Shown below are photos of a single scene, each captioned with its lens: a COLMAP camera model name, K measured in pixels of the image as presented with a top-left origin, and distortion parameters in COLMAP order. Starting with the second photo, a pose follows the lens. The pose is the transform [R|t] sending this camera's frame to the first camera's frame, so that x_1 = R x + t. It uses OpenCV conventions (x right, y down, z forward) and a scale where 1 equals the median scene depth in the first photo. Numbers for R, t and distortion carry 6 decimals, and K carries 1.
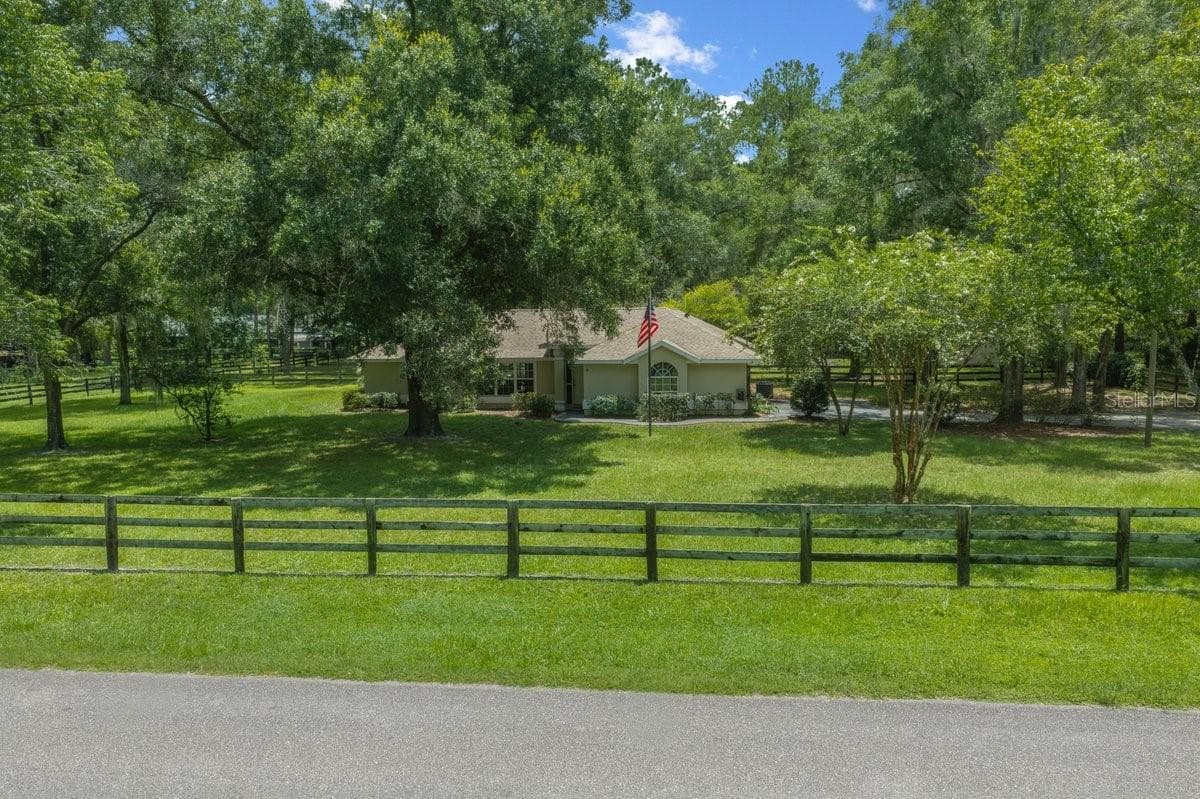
lens RADIAL K [[966.8, 0, 600.6], [0, 966.8, 385.6], [0, 0, 1]] dist [0.001967, -0.004150]
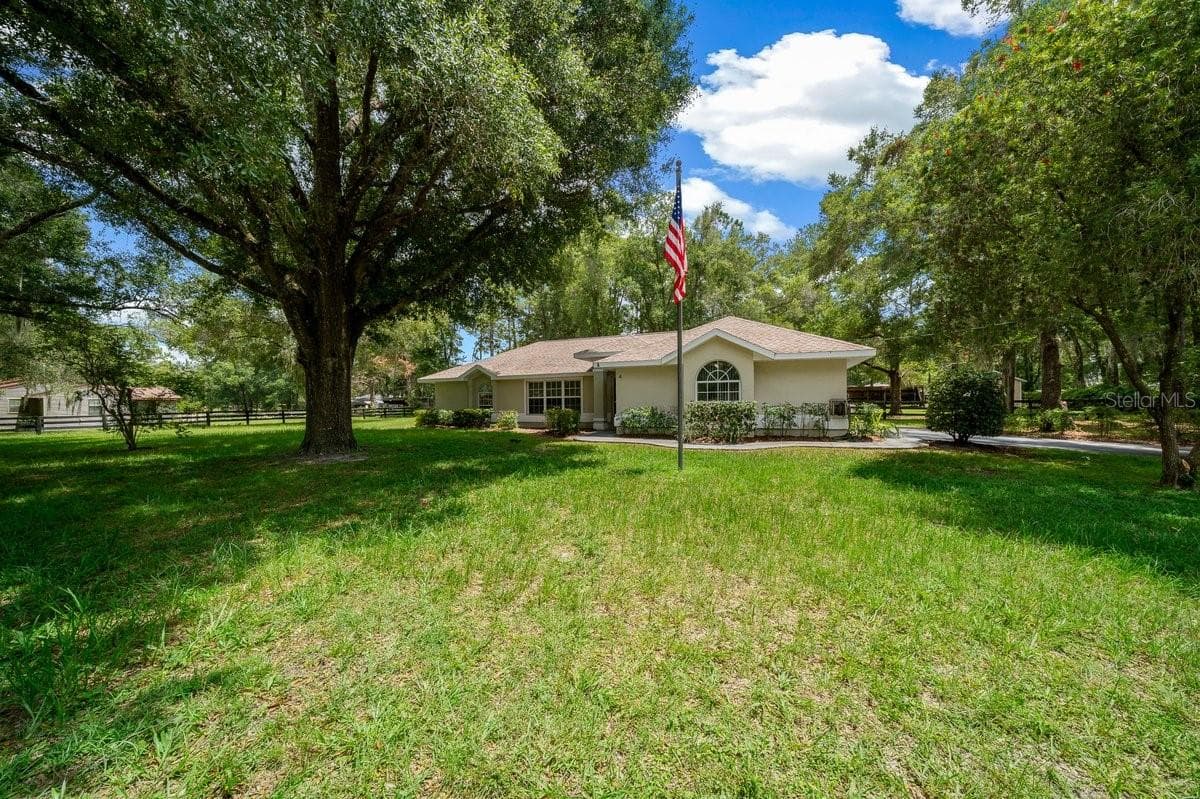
lens RADIAL K [[408.5, 0, 609.3], [0, 408.5, 410.3], [0, 0, 1]] dist [-0.000170, 0.000012]
pose [[0.973510, 0.008072, -0.228503, 0.078405], [-0.019920, 0.998571, -0.049589, 0.040299], [0.227776, 0.052827, 0.972280, 0.975341]]
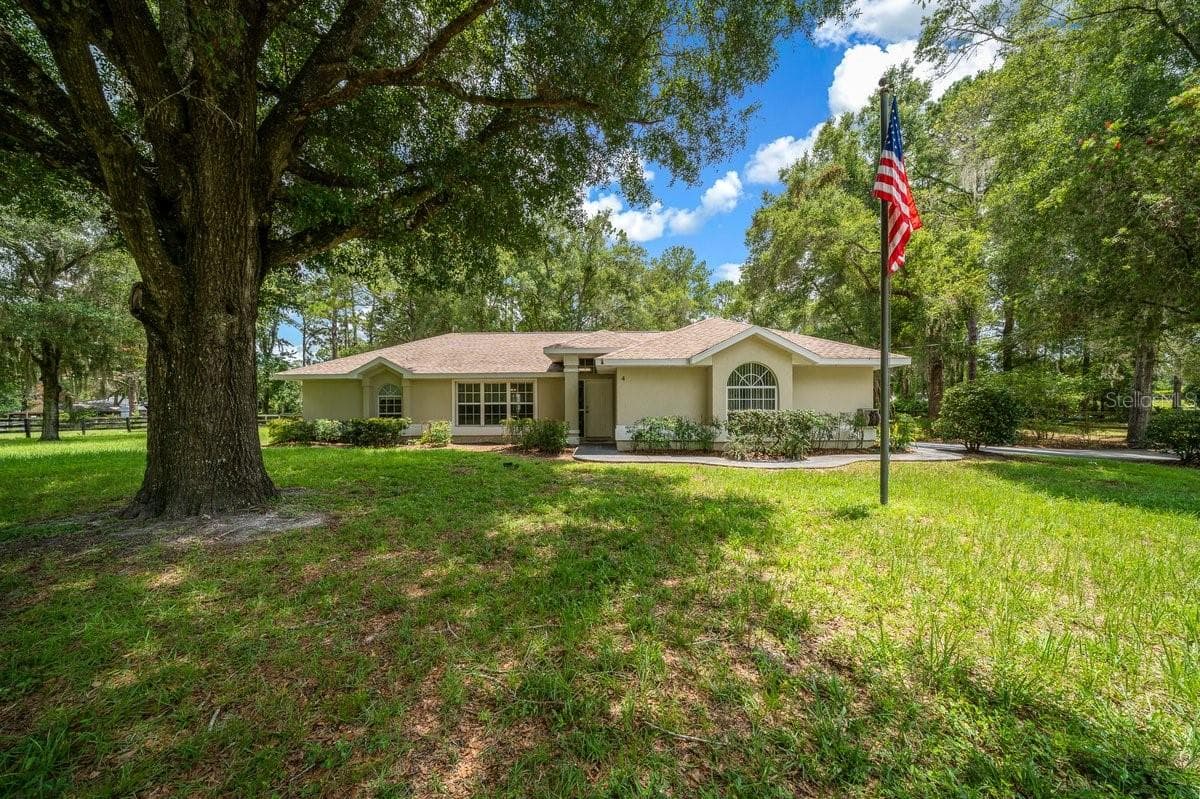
lens RADIAL K [[409.8, 0, 600.6], [0, 409.8, 416.1], [0, 0, 1]] dist [0.000463, 0.000049]
pose [[0.992720, 0.009163, 0.120095, -0.087186], [-0.001894, 0.998166, -0.060505, 0.035435], [-0.120429, 0.059837, 0.990917, 1.067347]]
